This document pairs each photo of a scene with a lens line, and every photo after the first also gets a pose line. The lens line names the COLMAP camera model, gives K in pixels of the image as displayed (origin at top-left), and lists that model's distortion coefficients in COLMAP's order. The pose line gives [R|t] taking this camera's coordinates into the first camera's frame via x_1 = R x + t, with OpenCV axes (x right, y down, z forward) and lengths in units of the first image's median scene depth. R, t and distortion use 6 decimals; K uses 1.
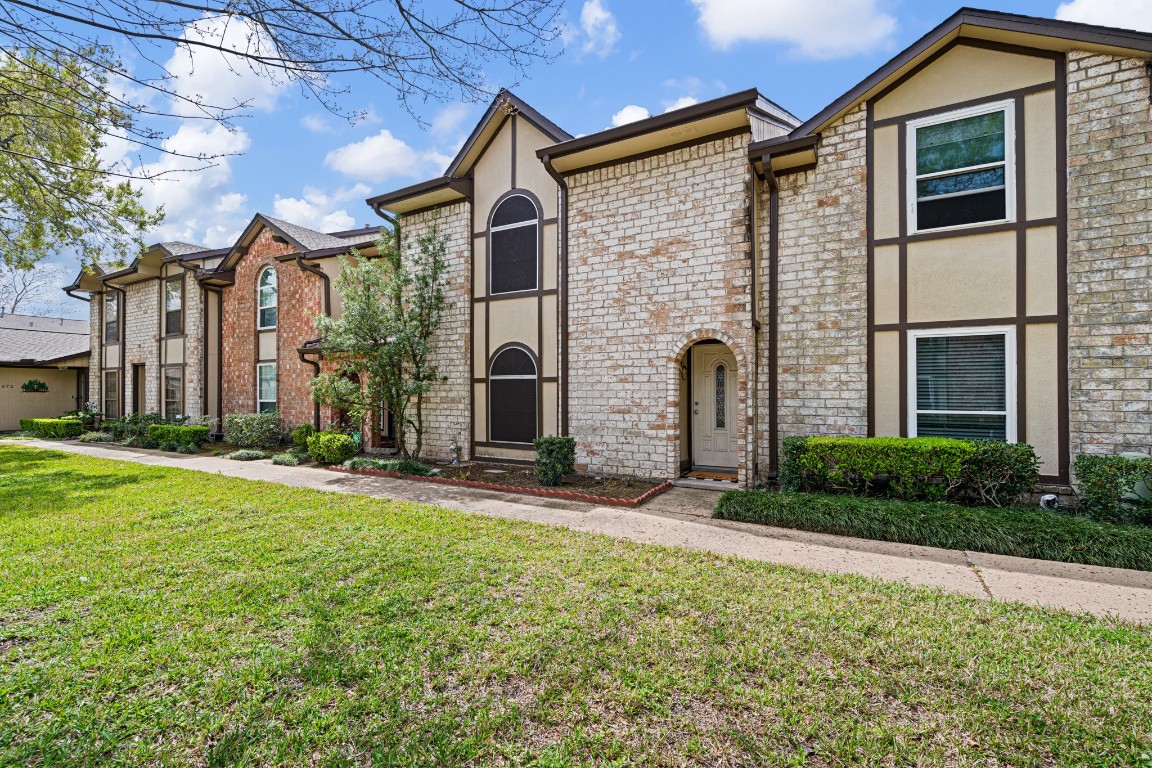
lens RADIAL K [[496.4, 0, 578.0], [0, 496.4, 385.5], [0, 0, 1]] dist [-0.001146, -0.000418]
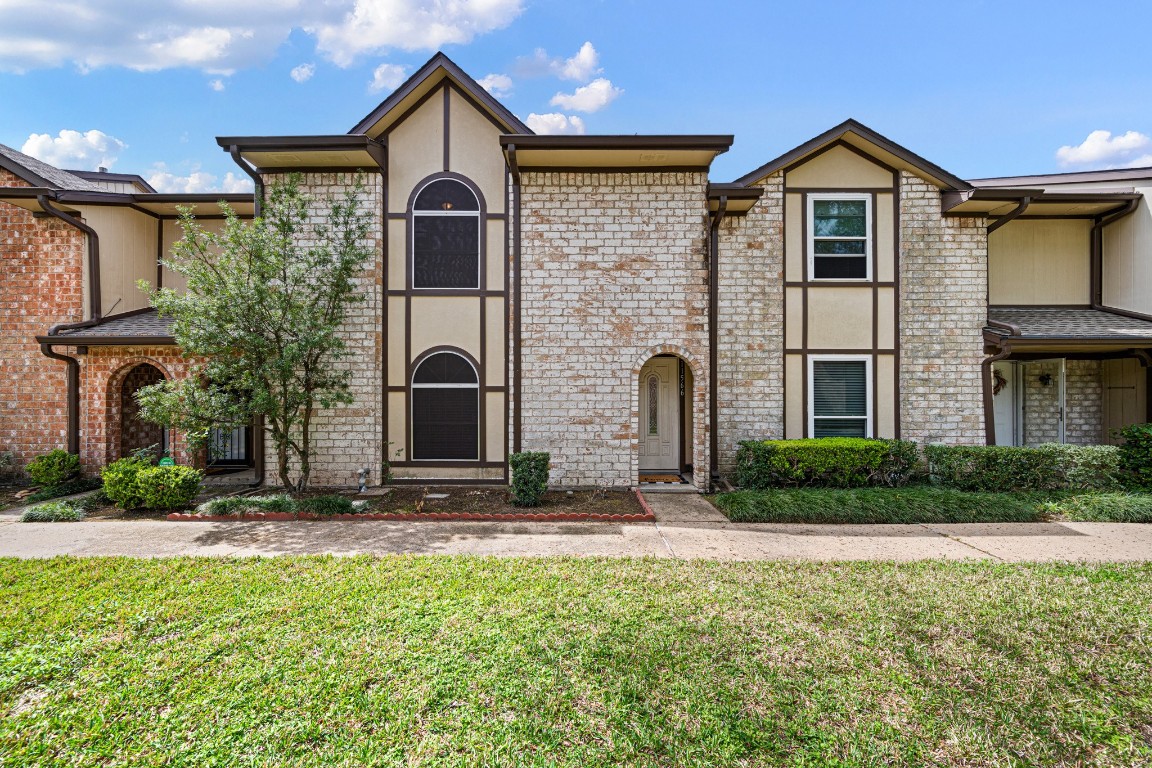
lens RADIAL K [[450.2, 0, 579.5], [0, 450.2, 386.9], [0, 0, 1]] dist [-0.001396, -0.000812]
pose [[0.873963, 0.005186, 0.485965, -0.356699], [-0.006743, 0.999976, 0.001456, -0.019976], [-0.485946, -0.004550, 0.873977, 0.217279]]
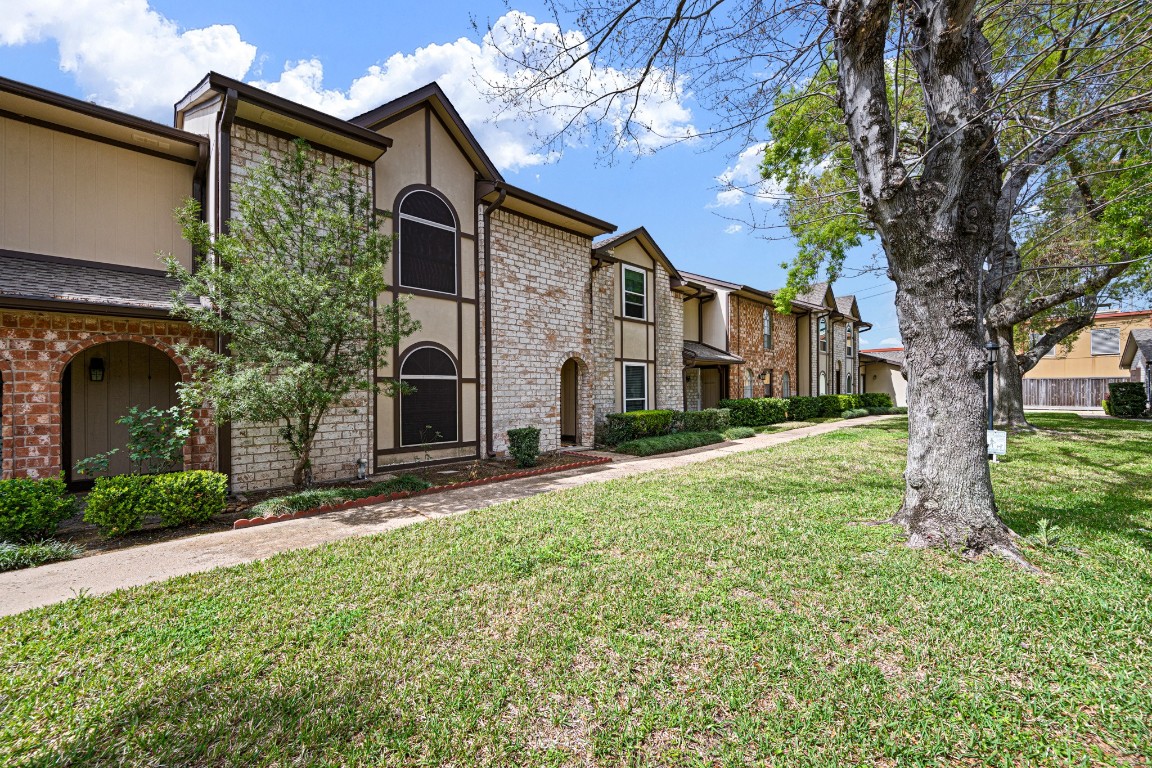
lens RADIAL K [[450.2, 0, 575.4], [0, 450.2, 386.6], [0, 0, 1]] dist [-0.001396, -0.000812]
pose [[0.279764, 0.005625, 0.960052, -1.039441], [-0.004938, 0.999978, -0.004420, 0.004745], [-0.960056, -0.003504, 0.279785, 0.544493]]
